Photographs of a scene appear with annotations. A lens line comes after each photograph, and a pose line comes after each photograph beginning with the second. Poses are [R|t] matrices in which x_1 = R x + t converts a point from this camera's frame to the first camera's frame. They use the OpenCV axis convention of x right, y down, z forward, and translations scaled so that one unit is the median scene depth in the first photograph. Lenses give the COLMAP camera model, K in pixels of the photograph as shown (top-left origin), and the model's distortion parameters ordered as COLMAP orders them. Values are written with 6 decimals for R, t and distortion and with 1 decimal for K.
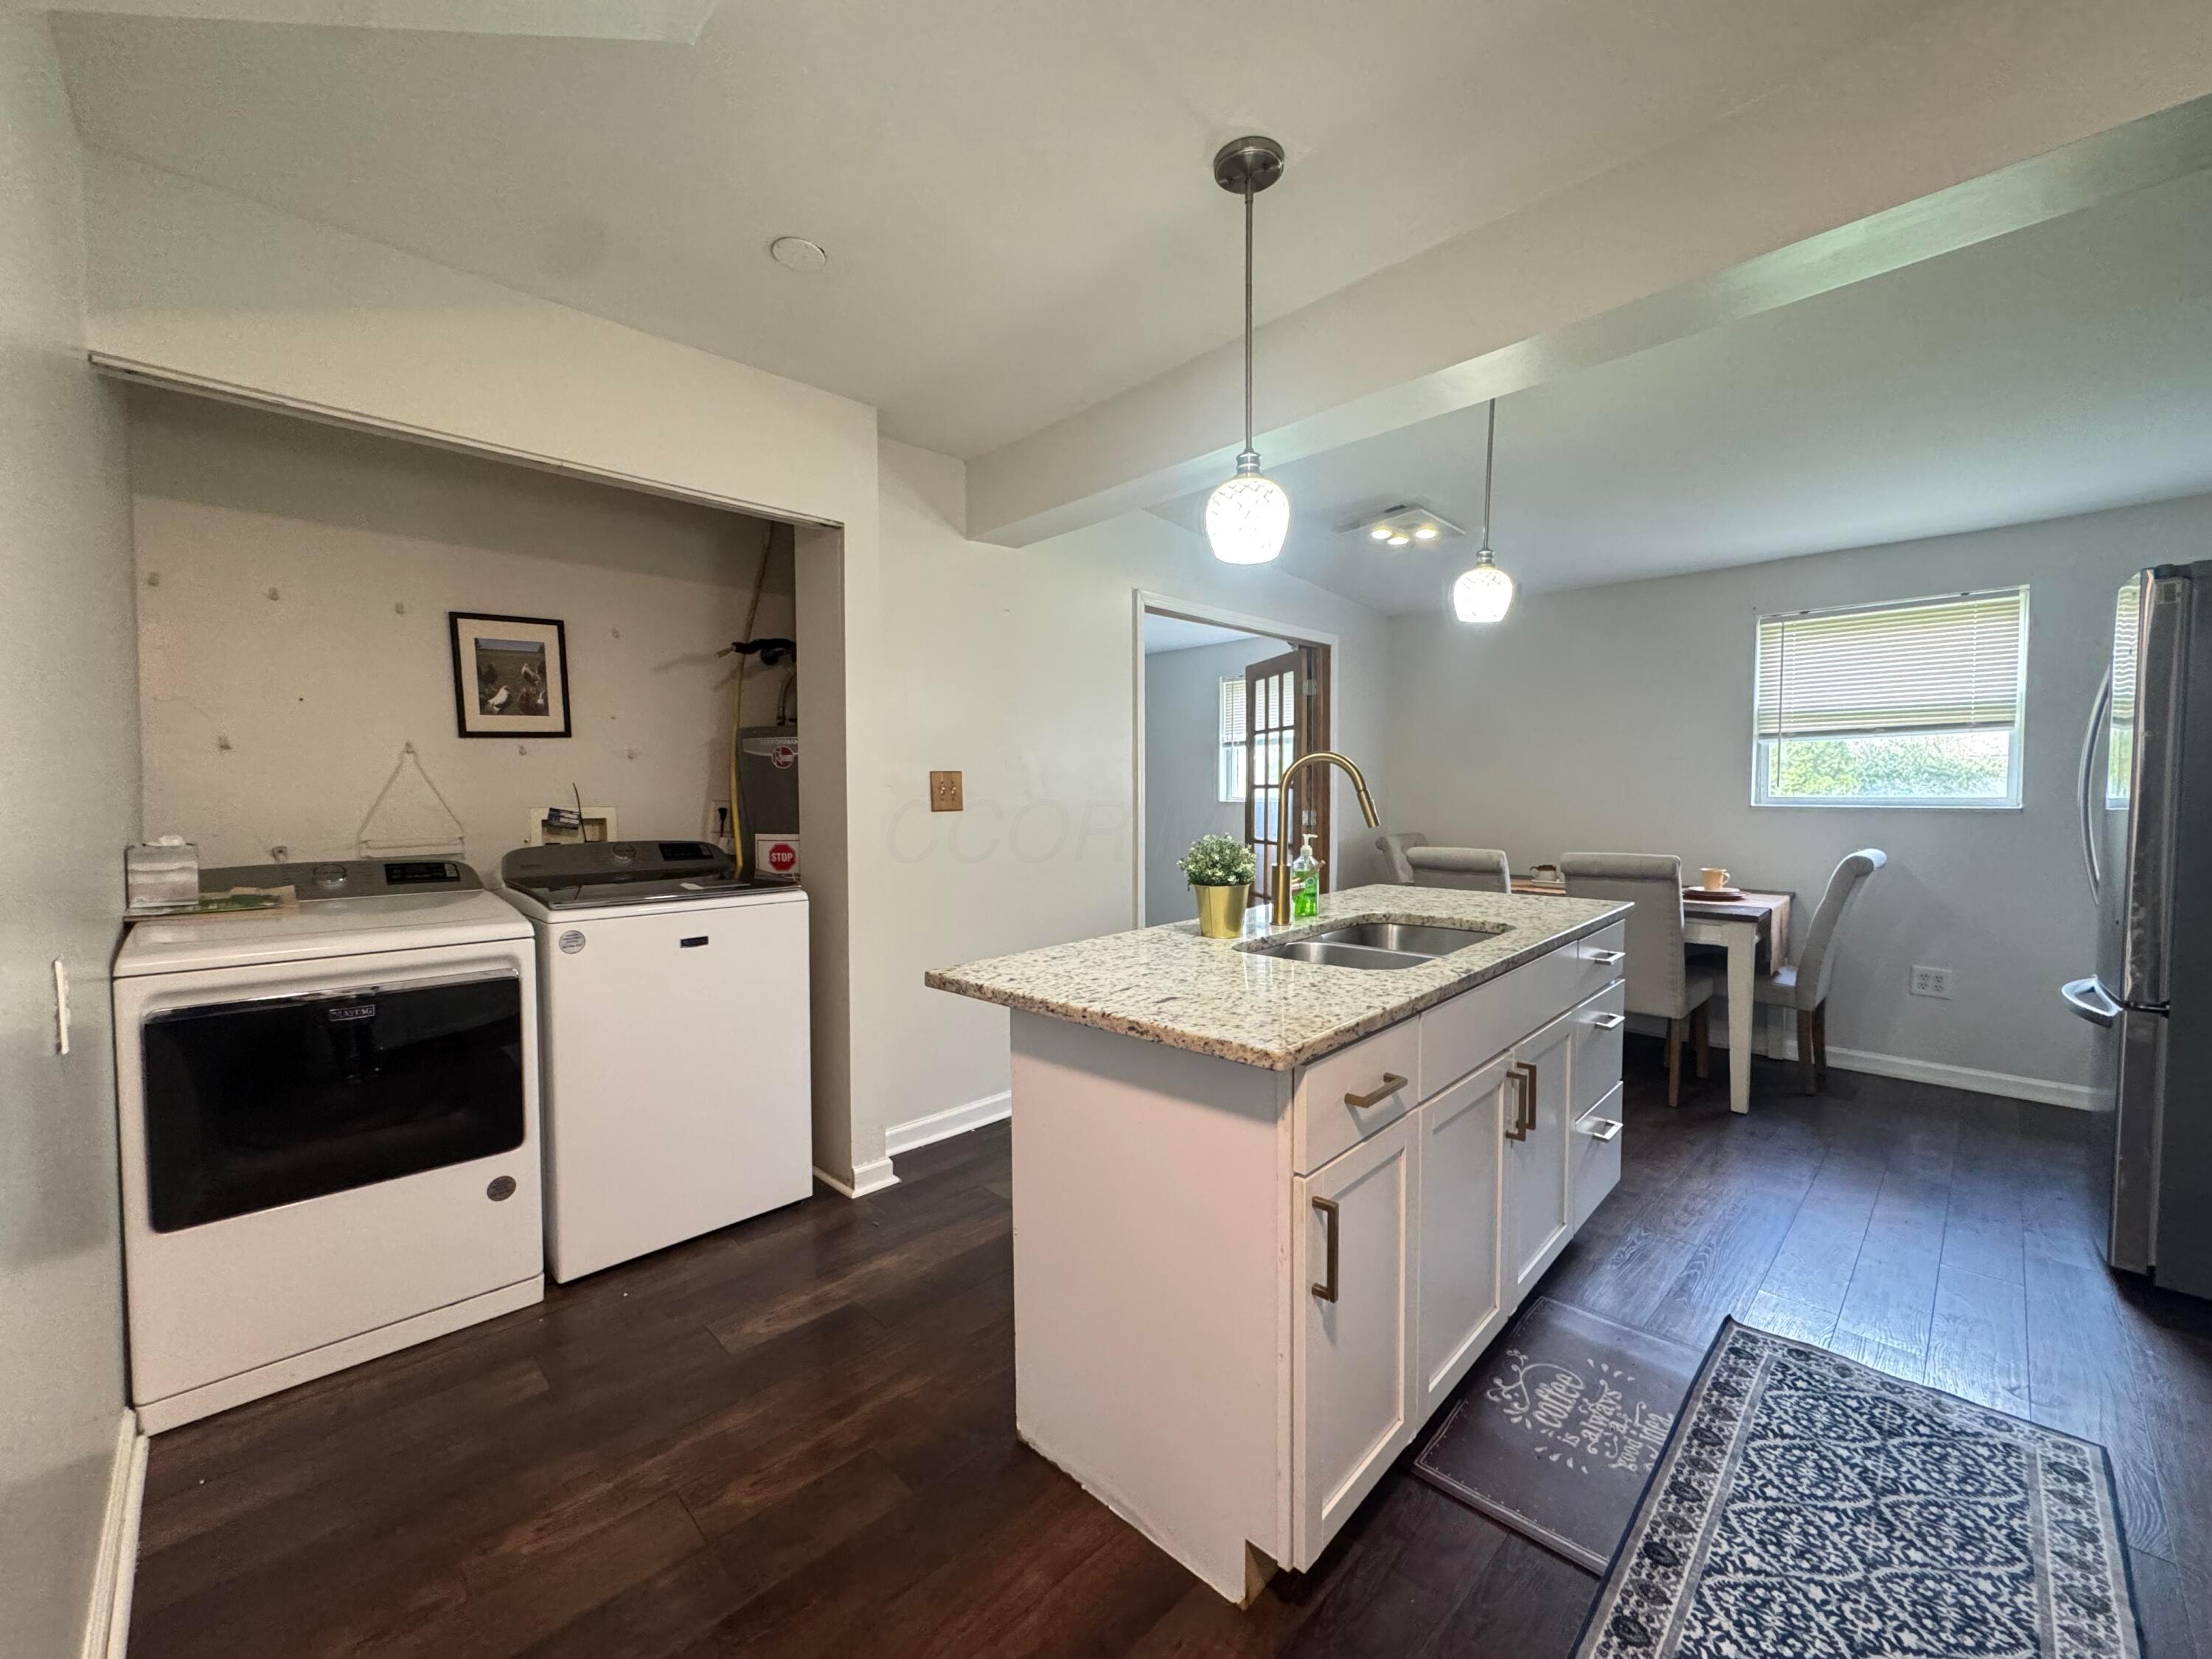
lens RADIAL K [[884.7, 0, 1104.5], [0, 884.7, 827.7], [0, 0, 1]] dist [-0.004191, 0.000657]
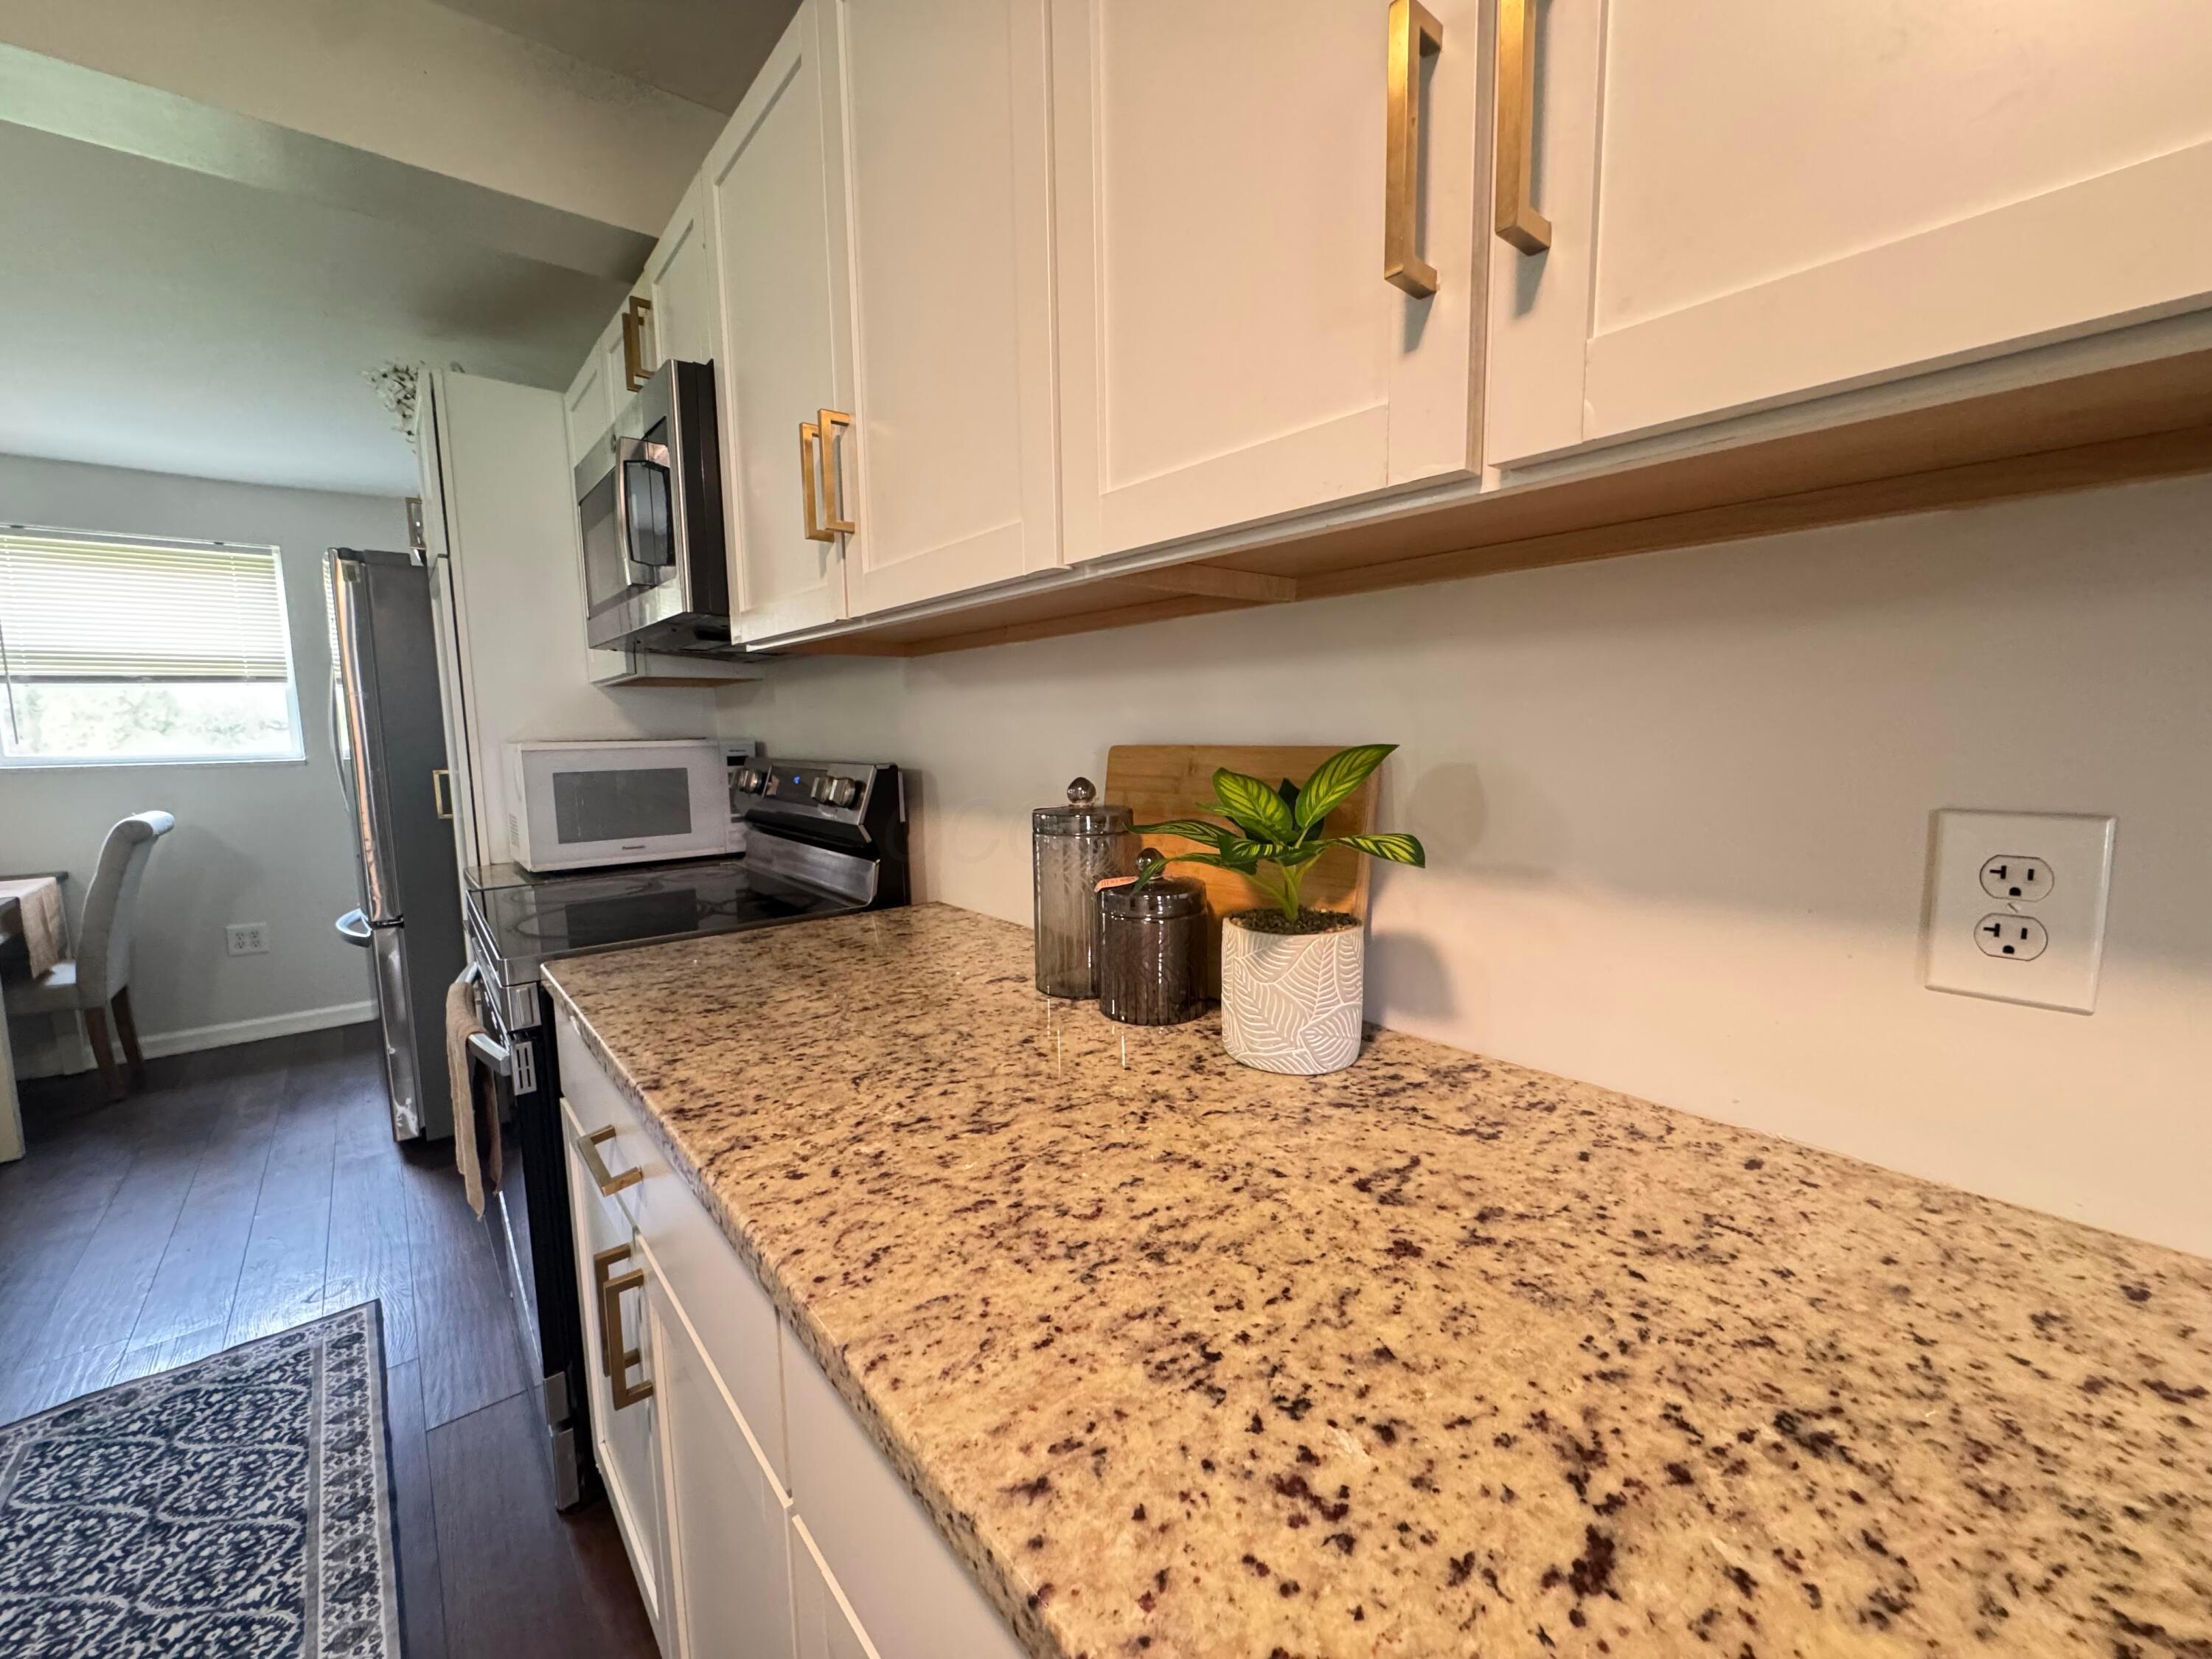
lens RADIAL K [[884.7, 0, 1102.9], [0, 884.7, 832.9], [0, 0, 1]] dist [-0.004191, 0.000657]
pose [[0.081170, -0.115461, 0.989990, 0.065423], [0.058332, 0.992115, 0.110926, 0.003645], [-0.994992, 0.048745, 0.087265, -0.061465]]
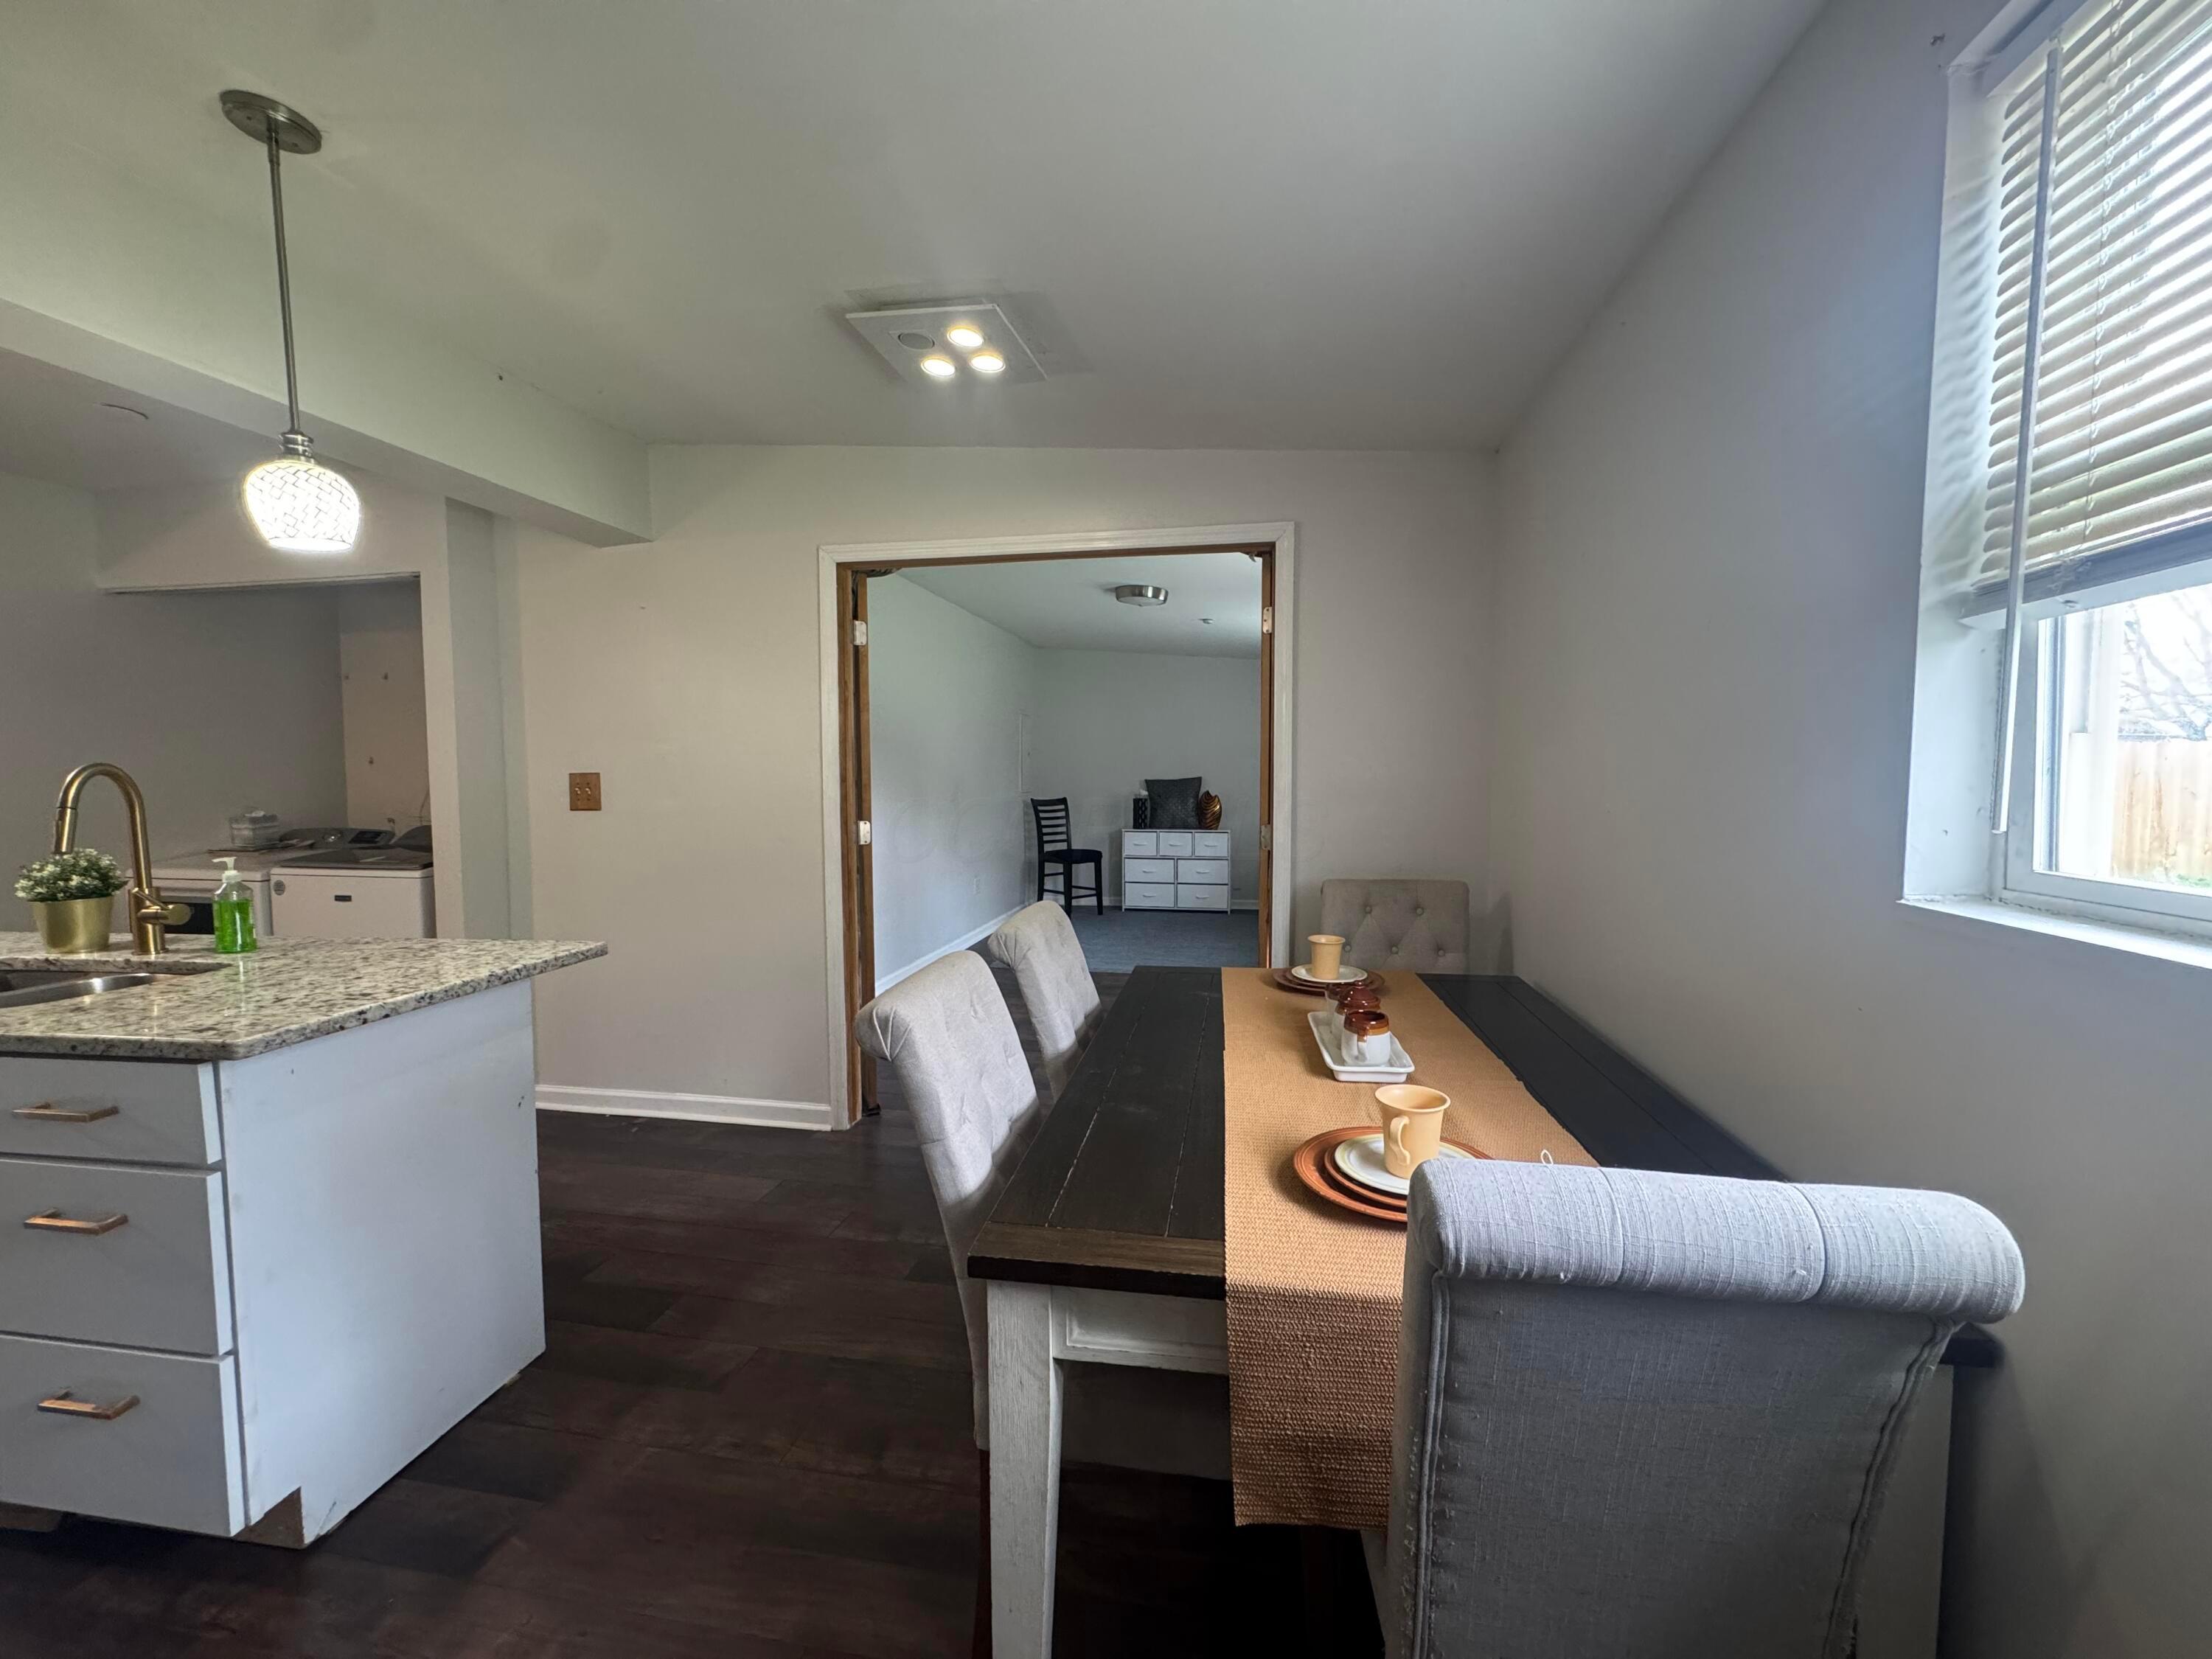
lens RADIAL K [[884.7, 0, 1117.1], [0, 884.7, 820.7], [0, 0, 1]] dist [-0.004191, 0.000657]
pose [[0.571604, 0.047385, -0.819160, 1.180332], [-0.032095, 0.998858, 0.035384, -0.072212], [0.819902, 0.006065, 0.572472, 1.014238]]
